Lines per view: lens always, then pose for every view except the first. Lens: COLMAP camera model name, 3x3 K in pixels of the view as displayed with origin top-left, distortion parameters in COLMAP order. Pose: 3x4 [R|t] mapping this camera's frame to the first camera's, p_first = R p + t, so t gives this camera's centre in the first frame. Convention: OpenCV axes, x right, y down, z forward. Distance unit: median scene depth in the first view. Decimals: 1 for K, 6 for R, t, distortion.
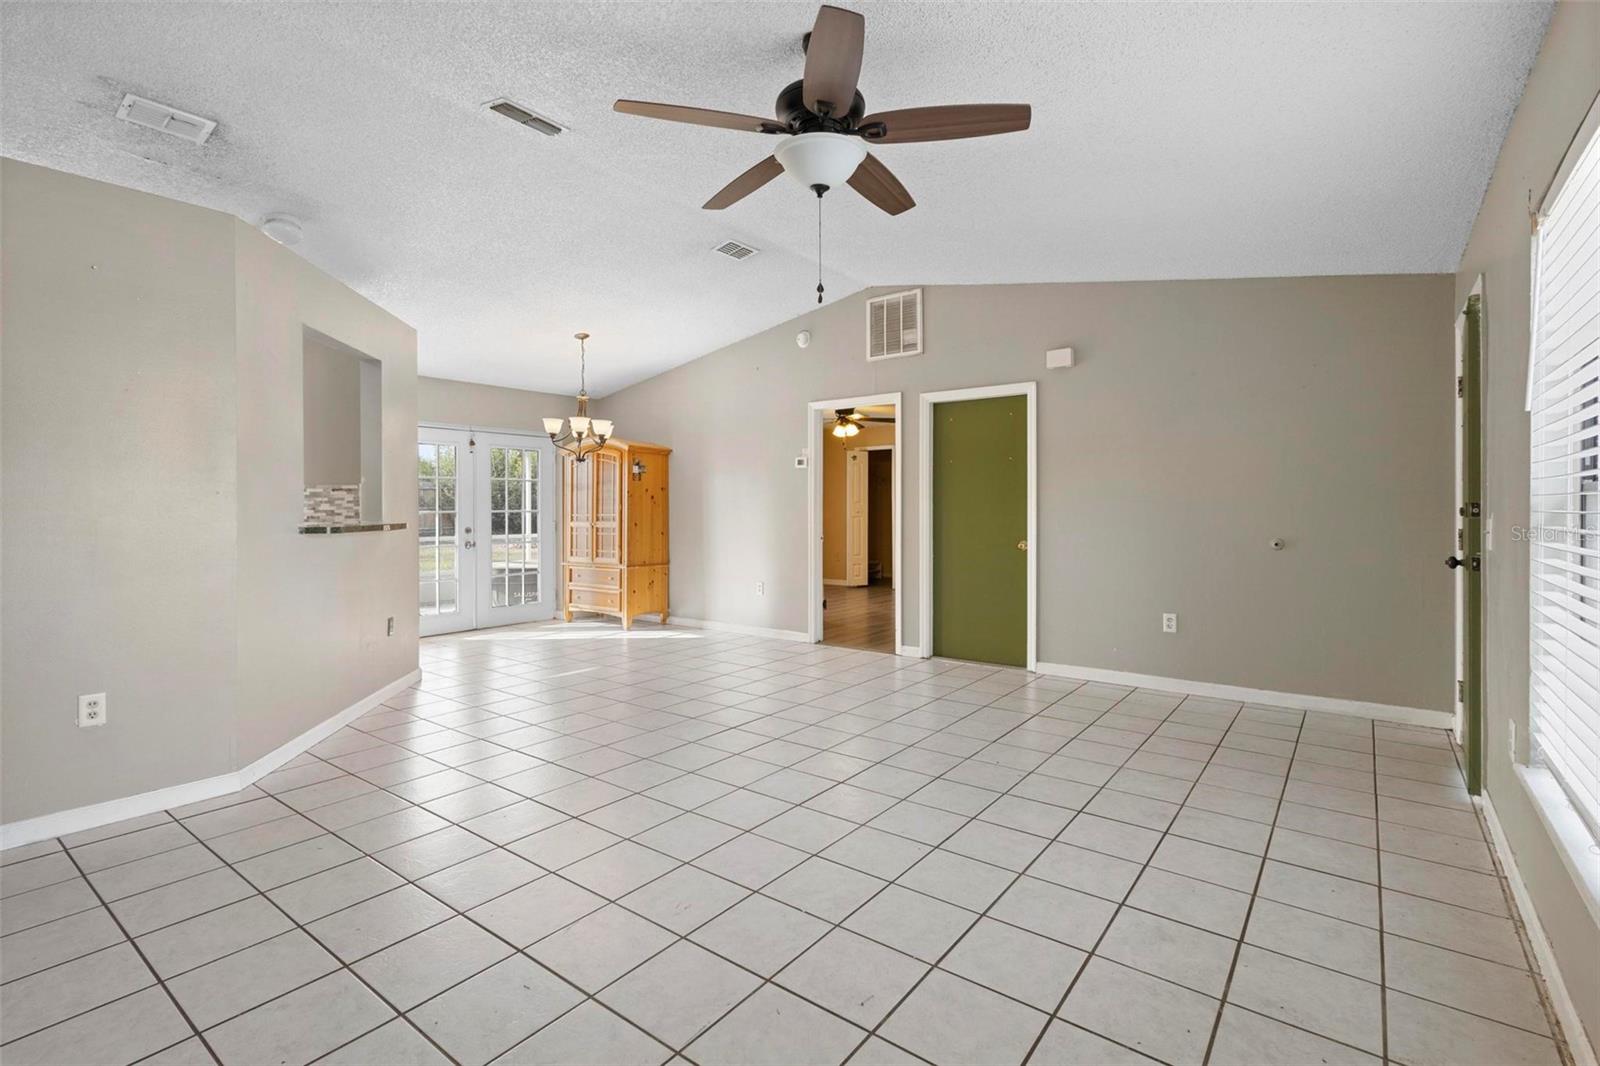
lens RADIAL K [[756.4, 0, 783.8], [0, 756.4, 500.5], [0, 0, 1]] dist [-0.001462, -0.000131]
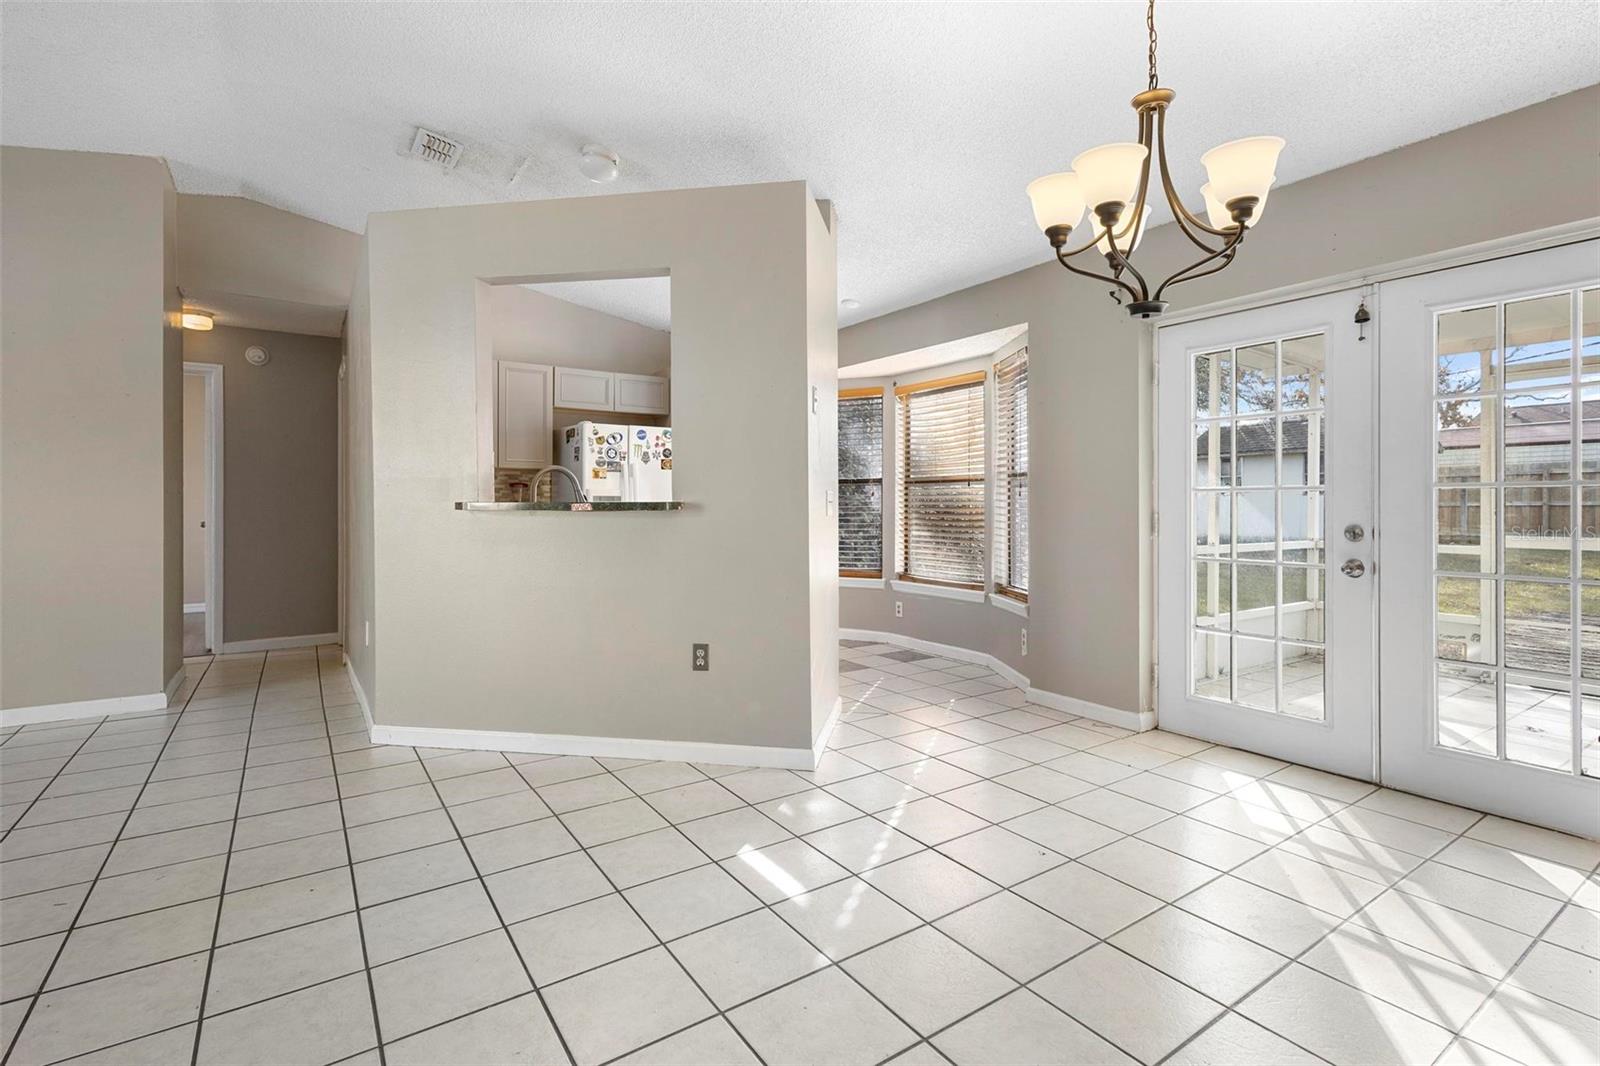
lens RADIAL K [[738.3, 0, 802.7], [0, 738.3, 507.8], [0, 0, 1]] dist [0.015267, -0.006638]
pose [[-0.285956, 0.007702, -0.958212, 0.051359], [0.009273, 0.999943, 0.005270, 0.021212], [0.958198, -0.007379, -0.286012, 0.835252]]
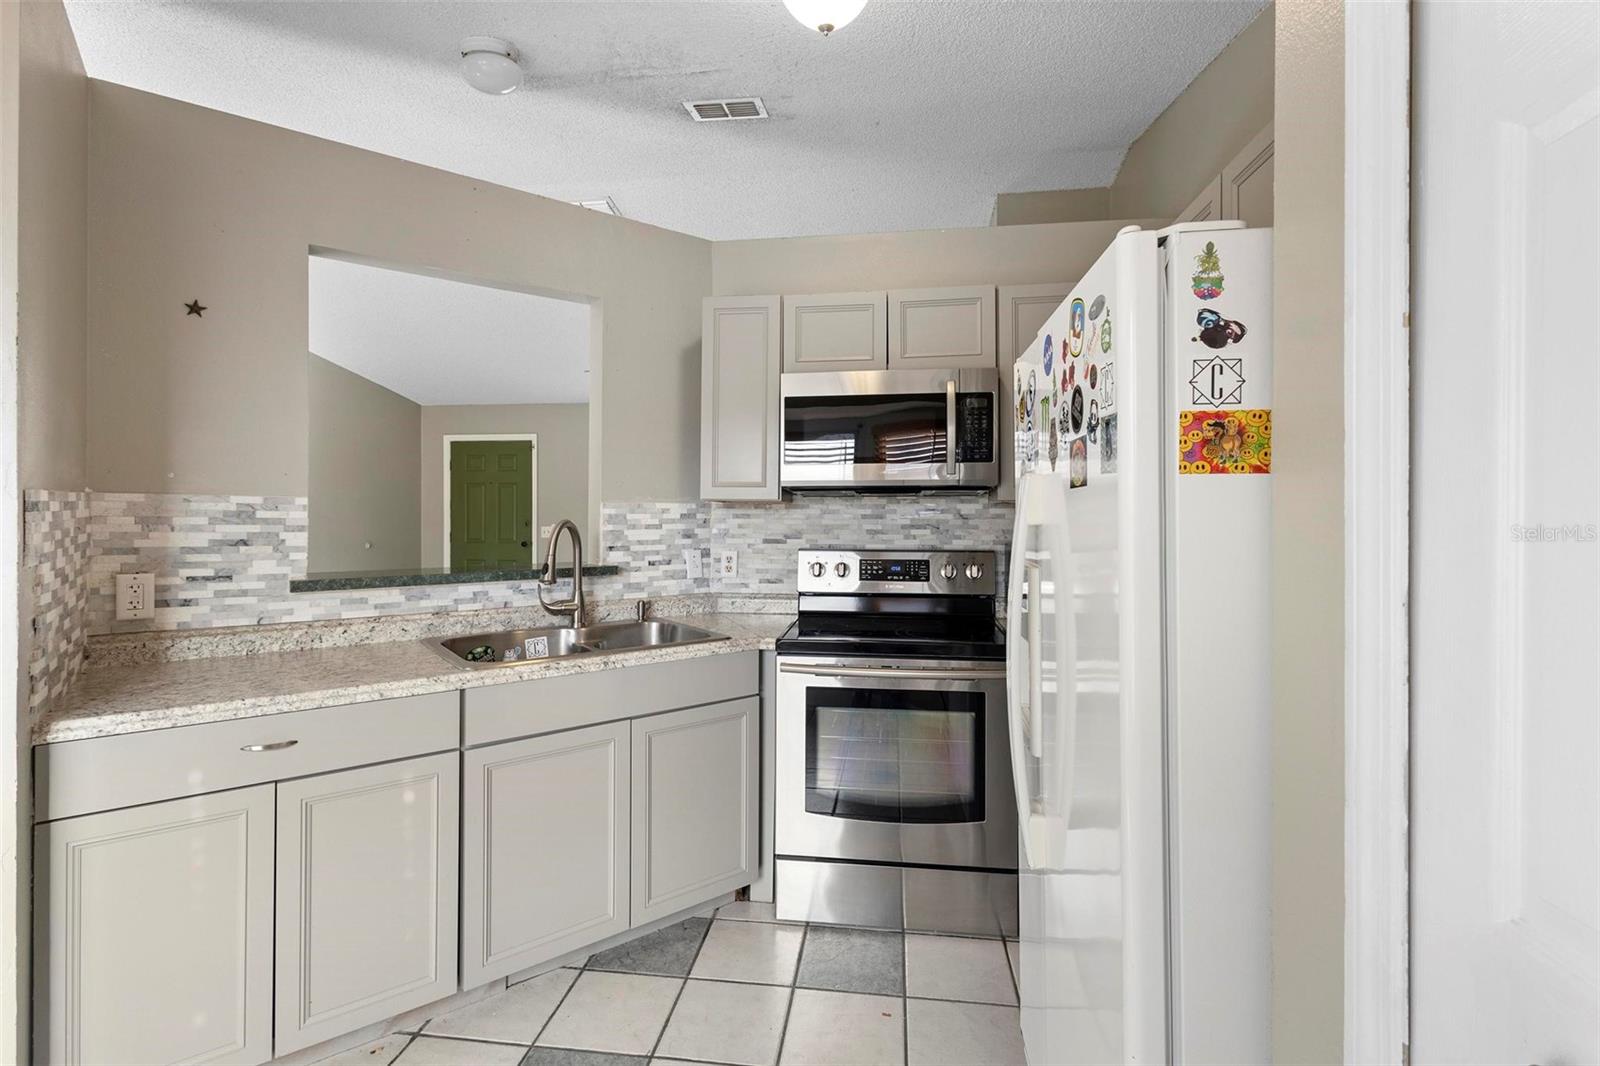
lens RADIAL K [[743.5, 0, 789.5], [0, 743.5, 510.6], [0, 0, 1]] dist [0.006520, -0.000120]
pose [[-0.512626, 0.002151, 0.858609, -0.717288], [-0.008329, 0.999937, -0.007478, -0.007907], [-0.858571, -0.010985, -0.512576, 0.624956]]
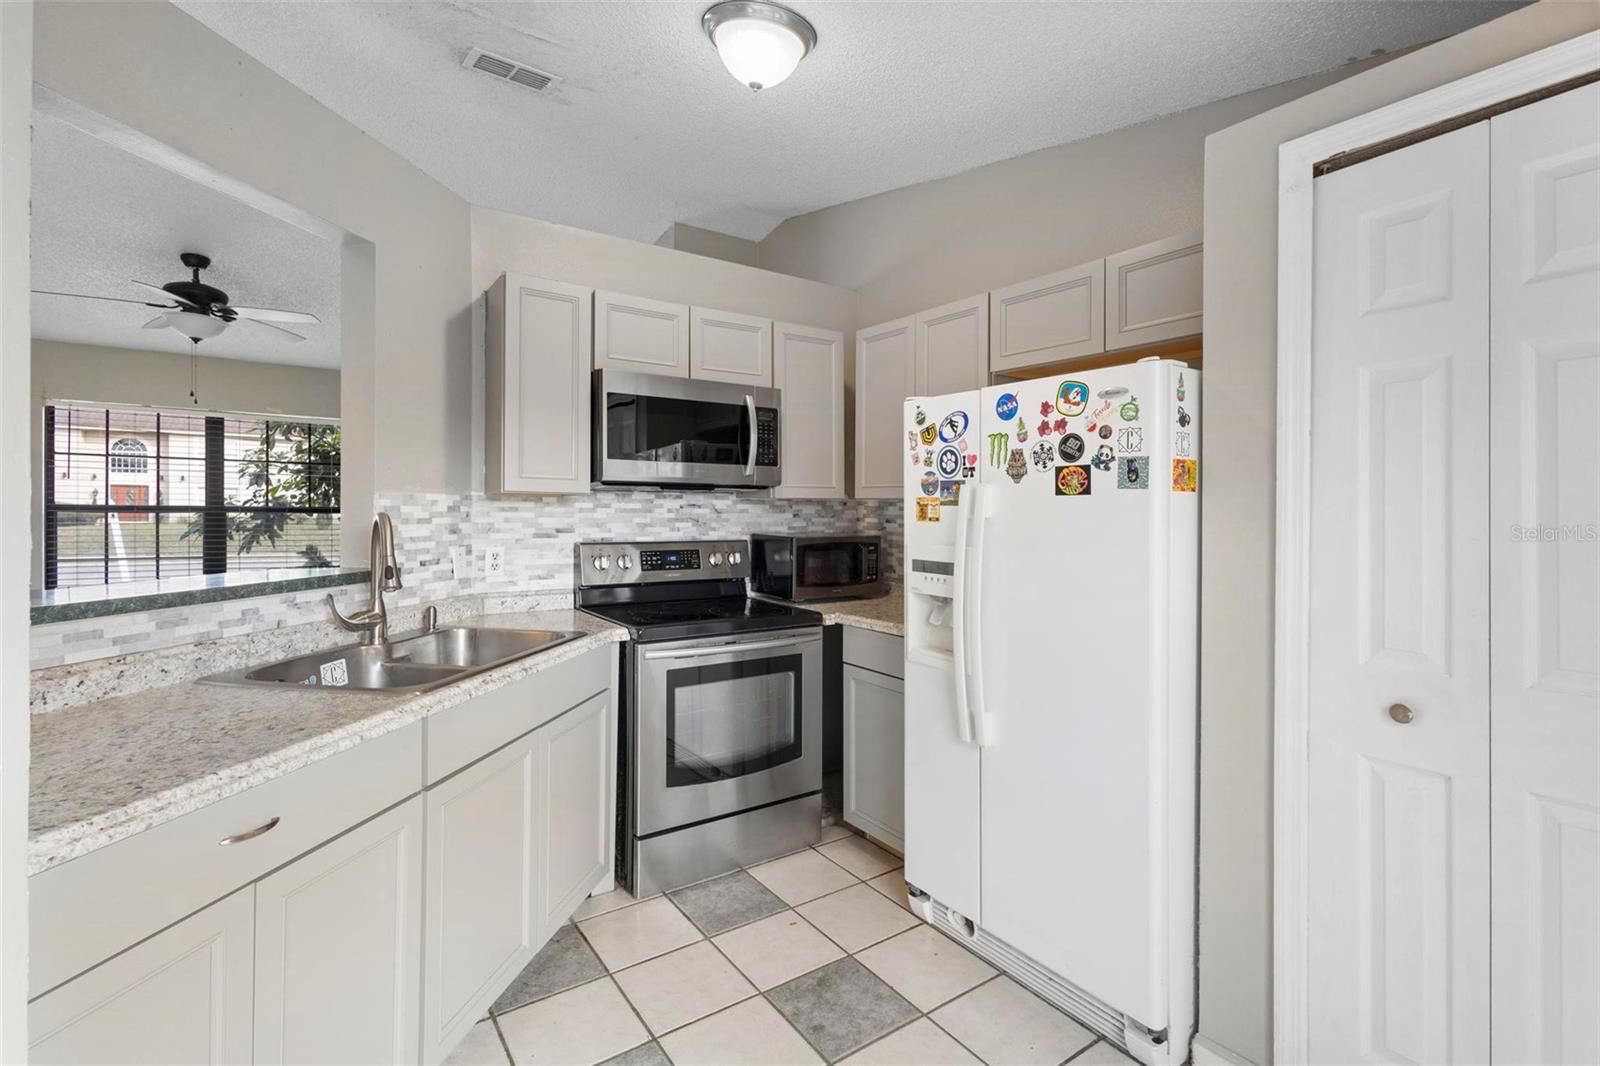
lens RADIAL K [[734.9, 0, 798.1], [0, 734.9, 511.1], [0, 0, 1]] dist [0.003543, -0.000604]
pose [[-0.960118, -0.010690, 0.279390, -0.596761], [-0.013265, 0.999885, -0.007327, -0.005899], [-0.279280, -0.010741, -0.960150, 0.761377]]
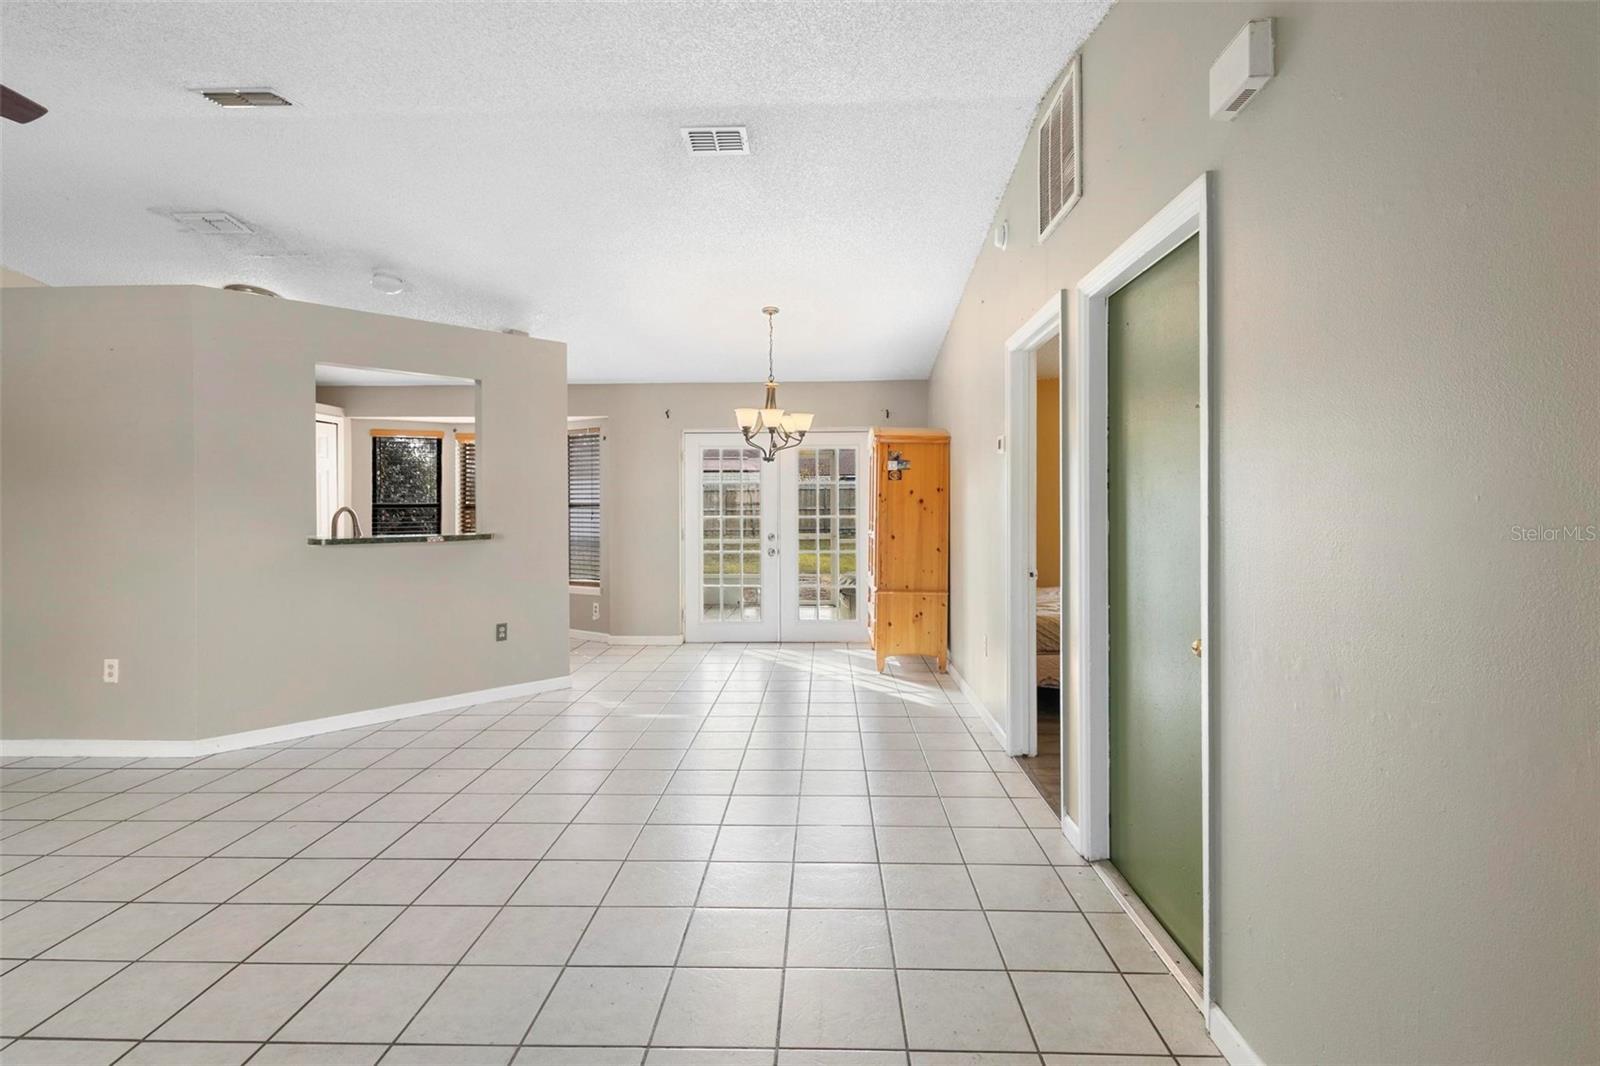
lens RADIAL K [[748.4, 0, 795.7], [0, 748.4, 497.9], [0, 0, 1]] dist [0.017864, -0.000680]
pose [[0.592536, -0.007045, -0.805513, 0.363100], [0.010165, 0.999948, -0.001268, -0.008229], [0.805480, -0.007437, 0.592577, 0.468712]]
